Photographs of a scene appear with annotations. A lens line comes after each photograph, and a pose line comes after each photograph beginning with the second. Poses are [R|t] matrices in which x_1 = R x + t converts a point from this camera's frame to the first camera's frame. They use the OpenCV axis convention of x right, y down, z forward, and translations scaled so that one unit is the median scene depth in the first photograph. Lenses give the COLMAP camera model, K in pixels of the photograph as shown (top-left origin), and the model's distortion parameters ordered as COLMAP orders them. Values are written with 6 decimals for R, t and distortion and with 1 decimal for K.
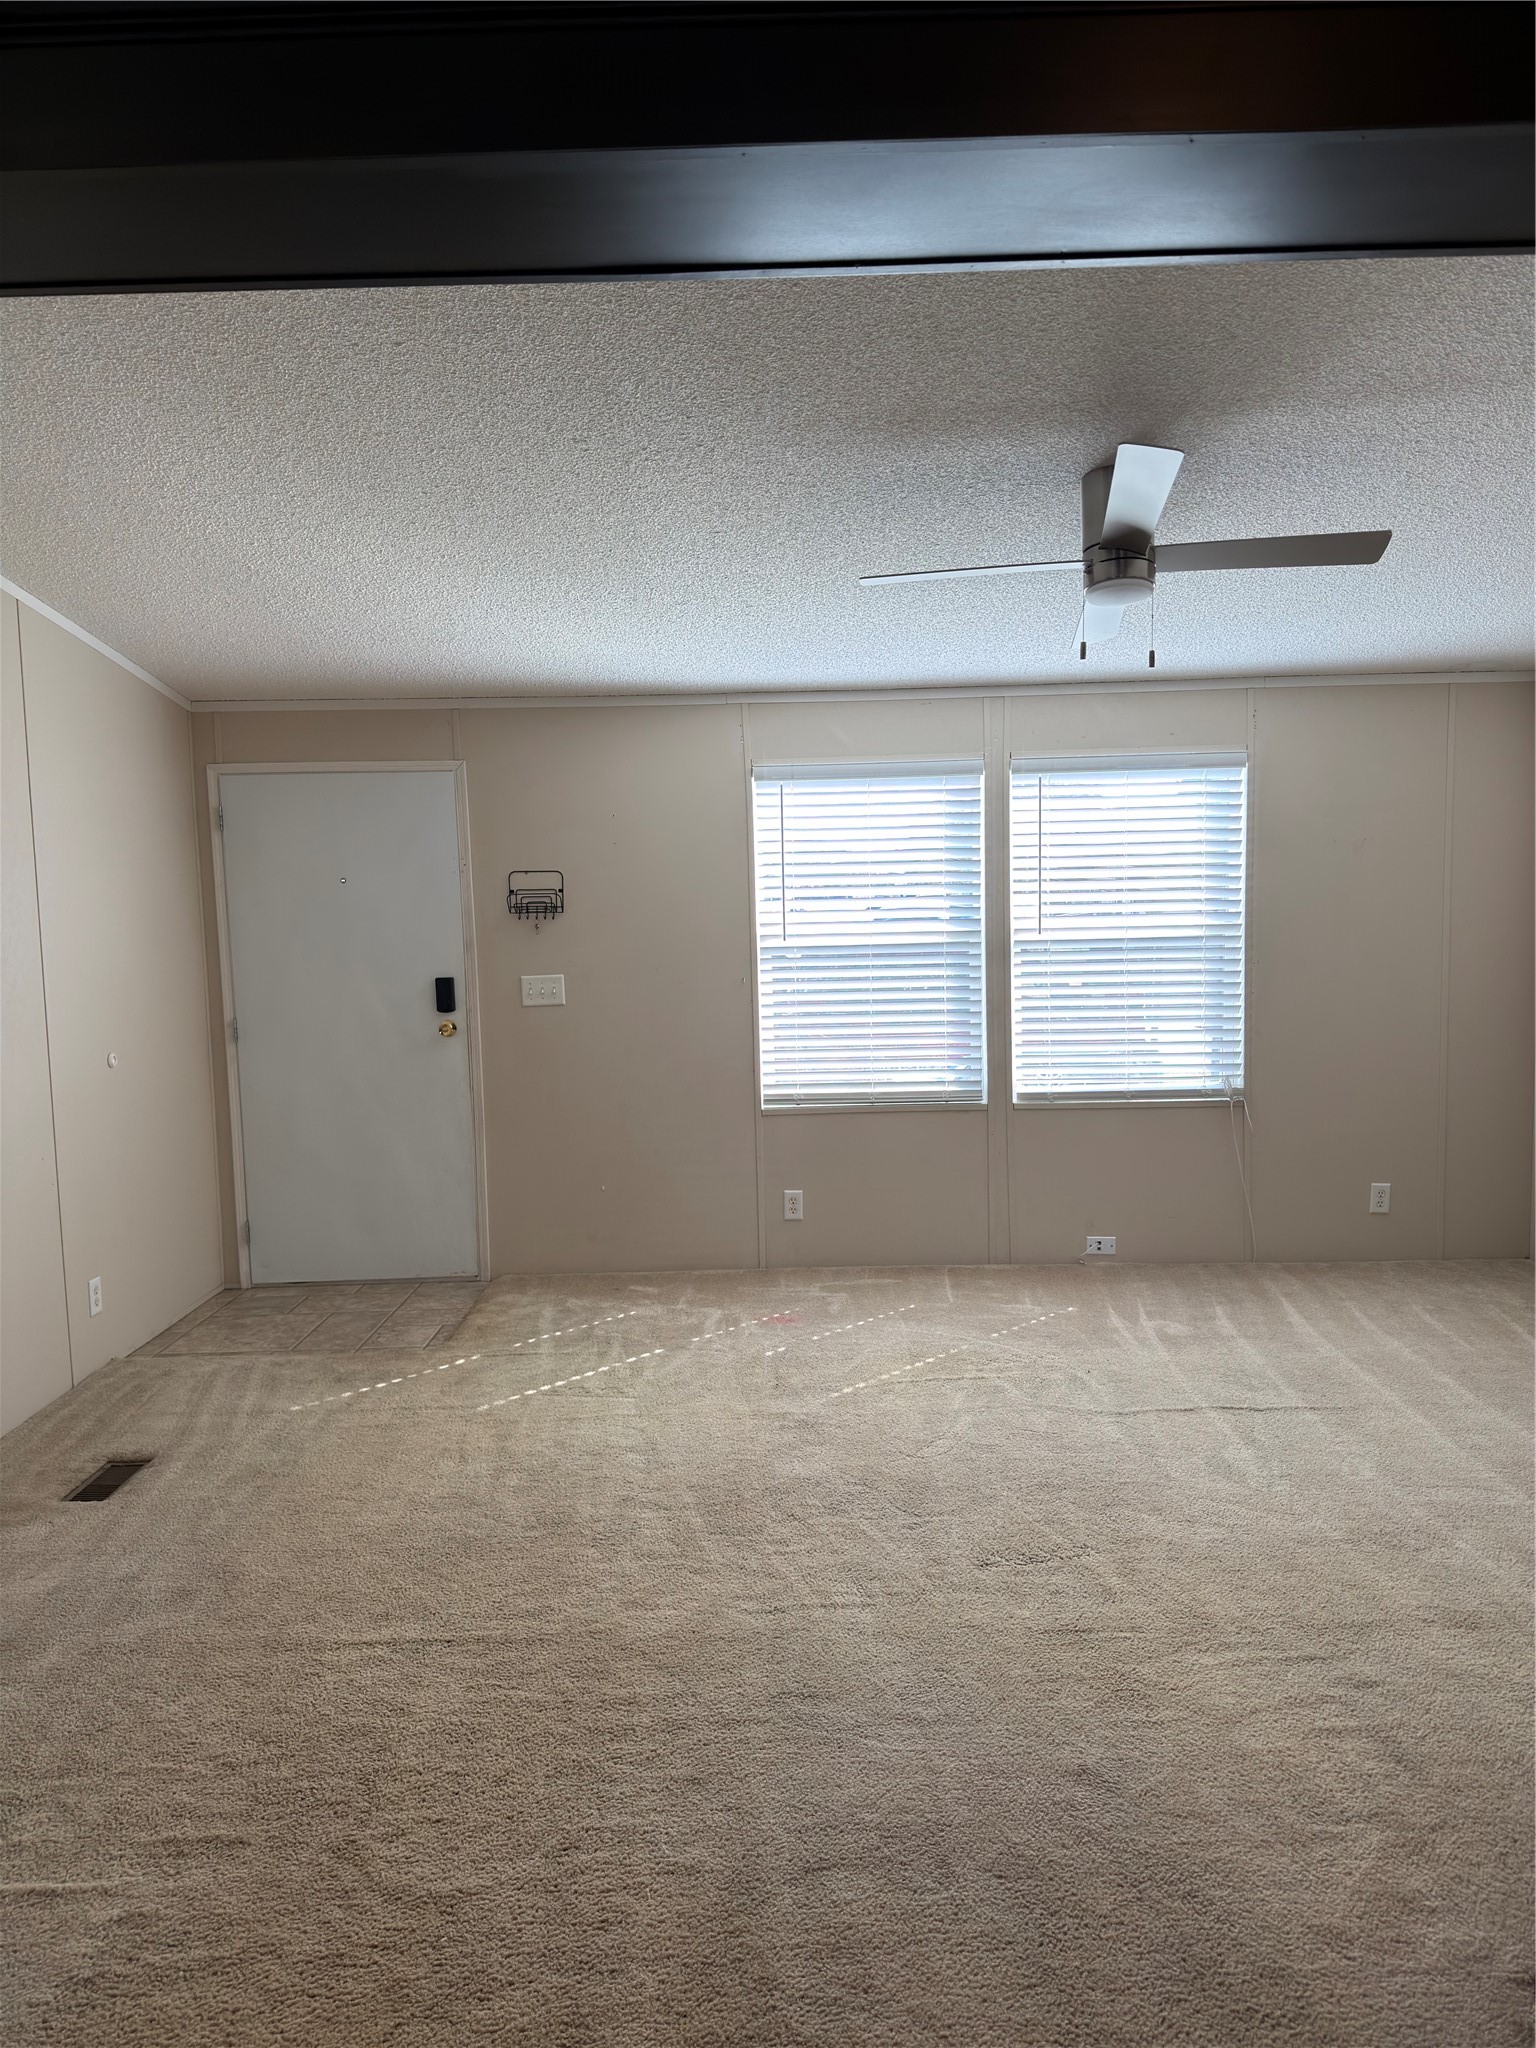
lens RADIAL K [[1451.7, 0, 770.1], [0, 1451.7, 1007.3], [0, 0, 1]] dist [0.037557, -0.049048]
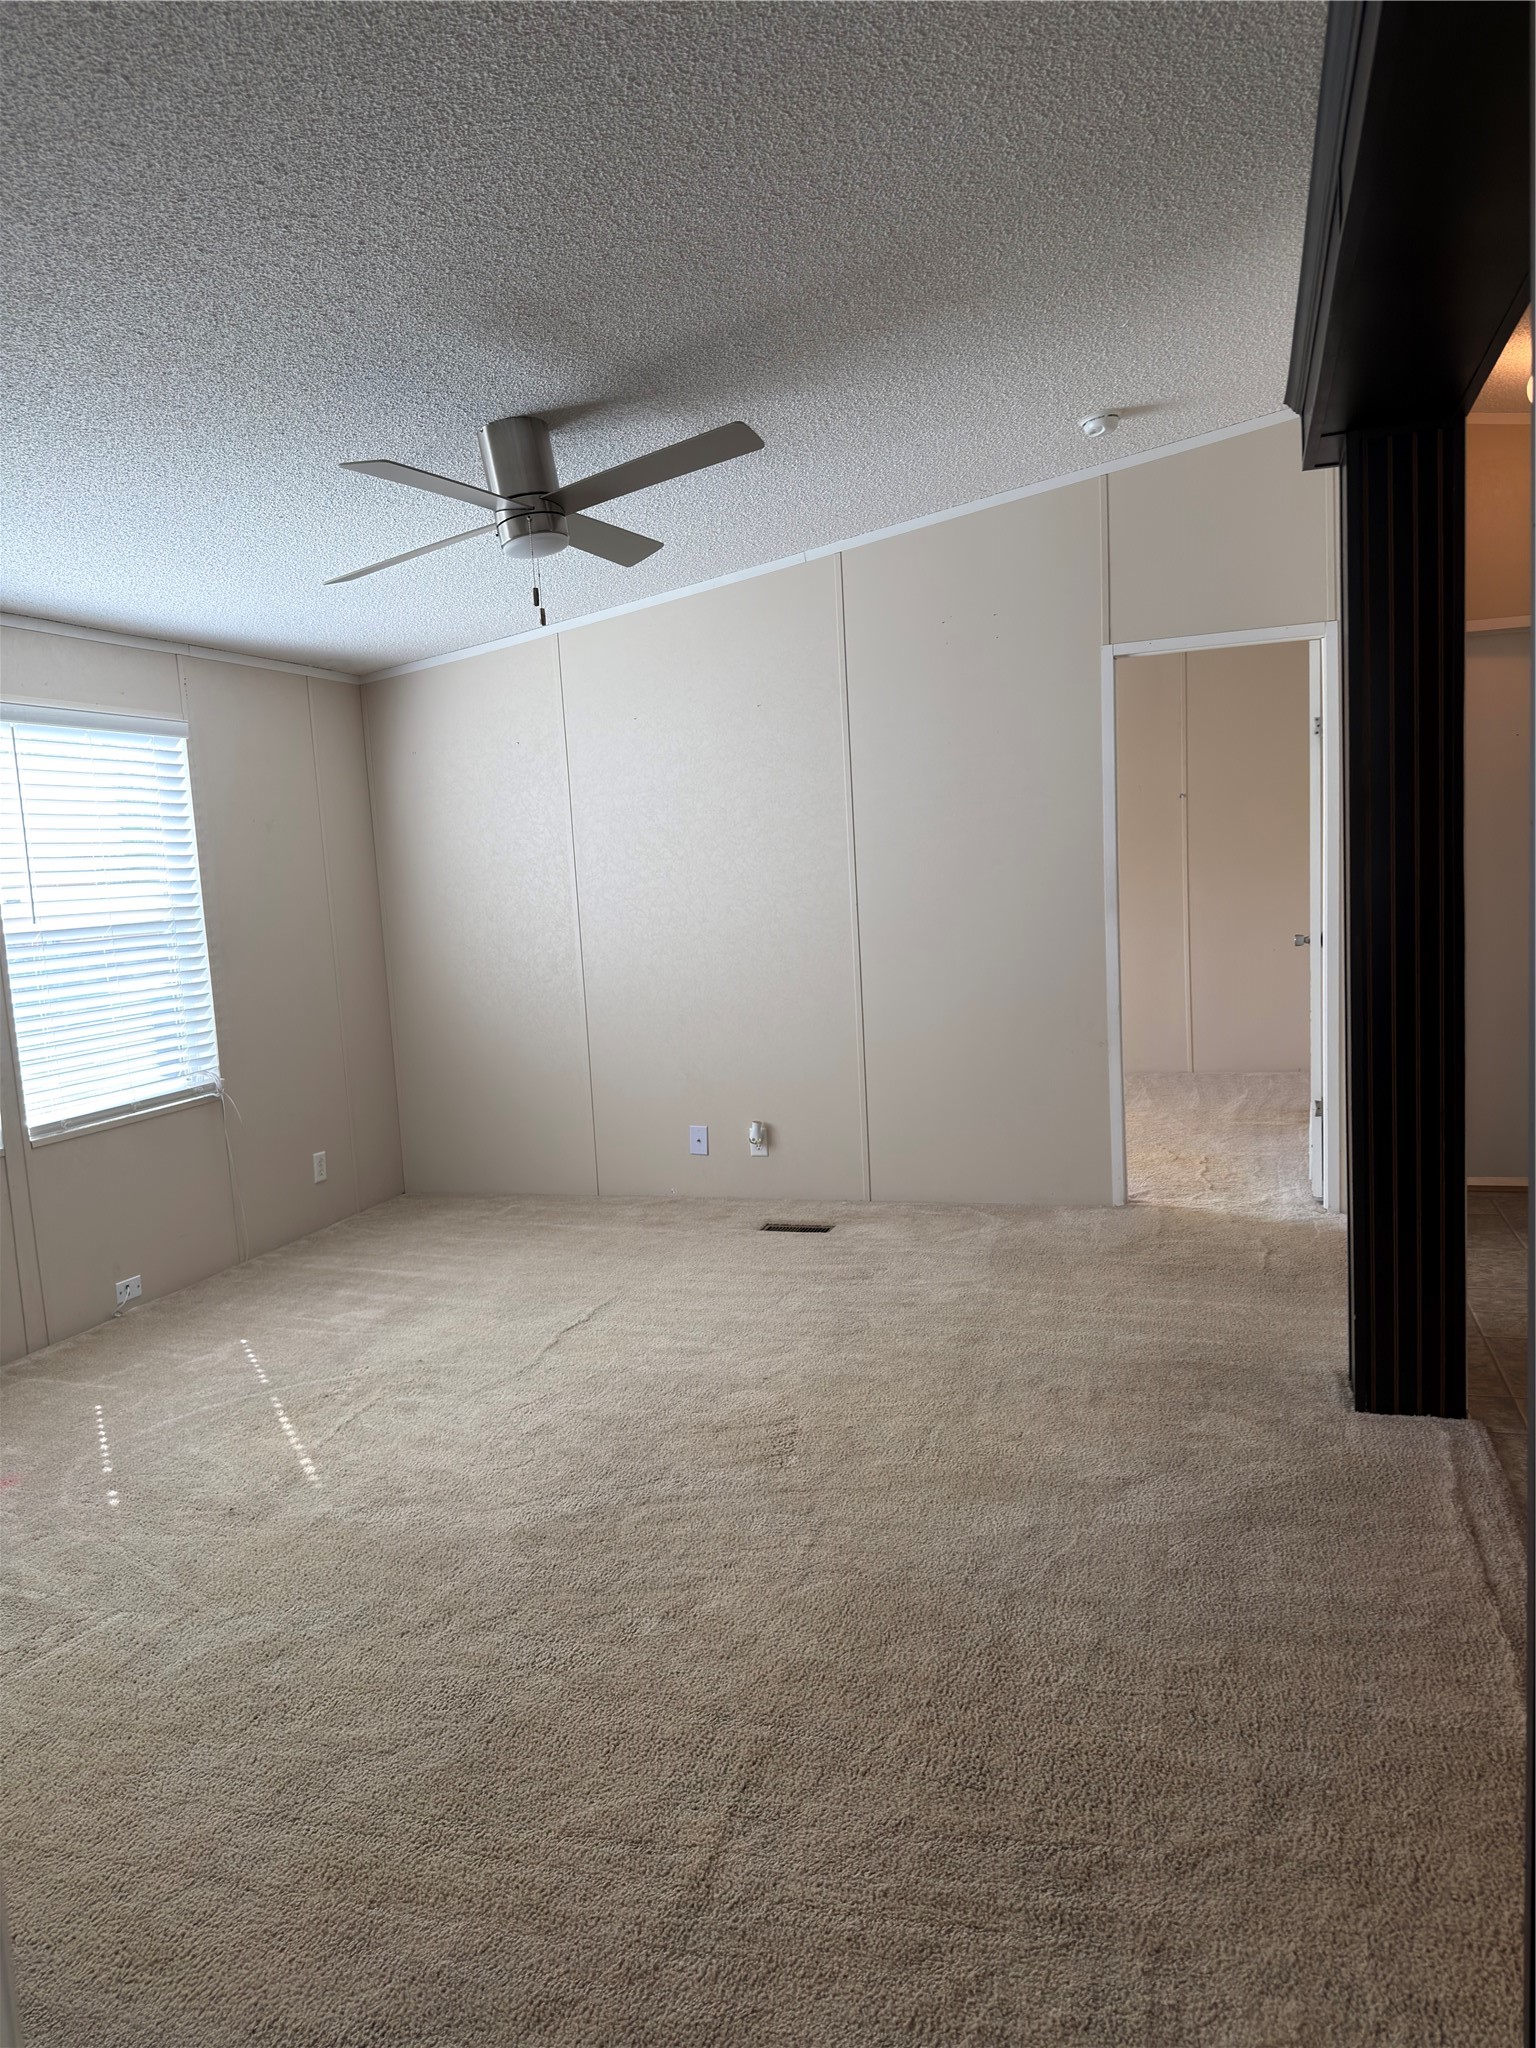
lens RADIAL K [[1451.7, 0, 792.5], [0, 1451.7, 984.7], [0, 0, 1]] dist [0.037557, -0.049048]
pose [[0.287828, -0.081100, 0.954242, -0.582709], [0.124463, 0.991125, 0.046693, -0.004266], [-0.949560, 0.105328, 0.295368, 0.462810]]
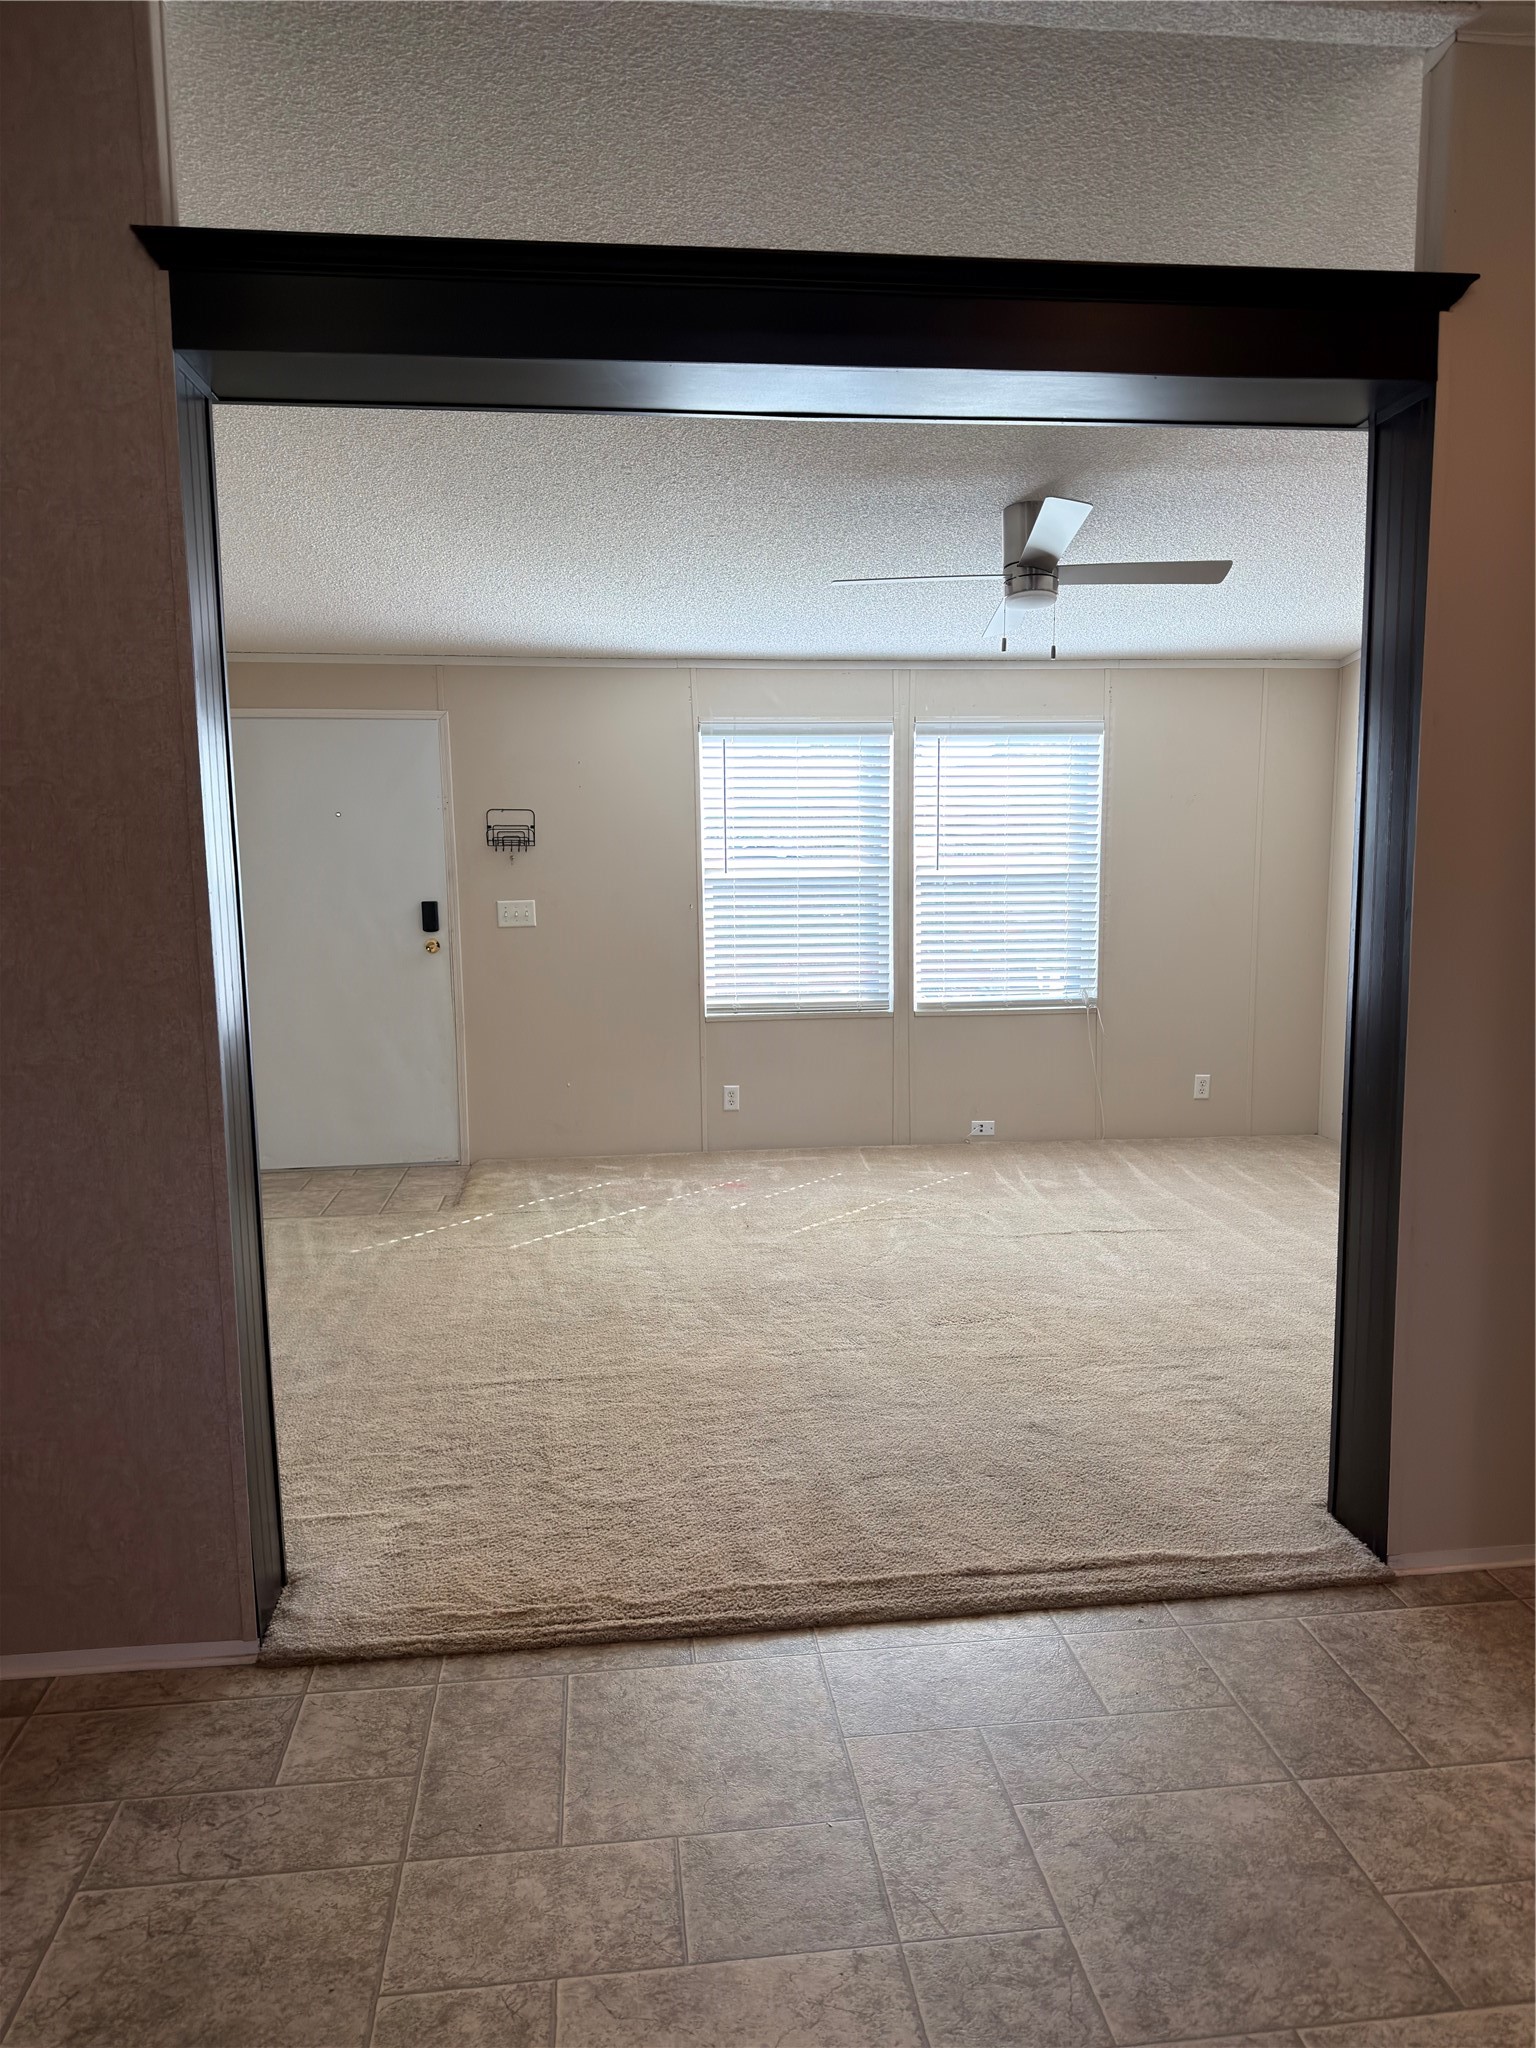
lens RADIAL K [[1451.7, 0, 775.8], [0, 1451.7, 1010.4], [0, 0, 1]] dist [0.037557, -0.049048]
pose [[0.991638, -0.000849, 0.129045, -0.127248], [-0.003747, 0.999368, 0.035363, 0.029750], [-0.128993, -0.035551, 0.991008, -0.222806]]
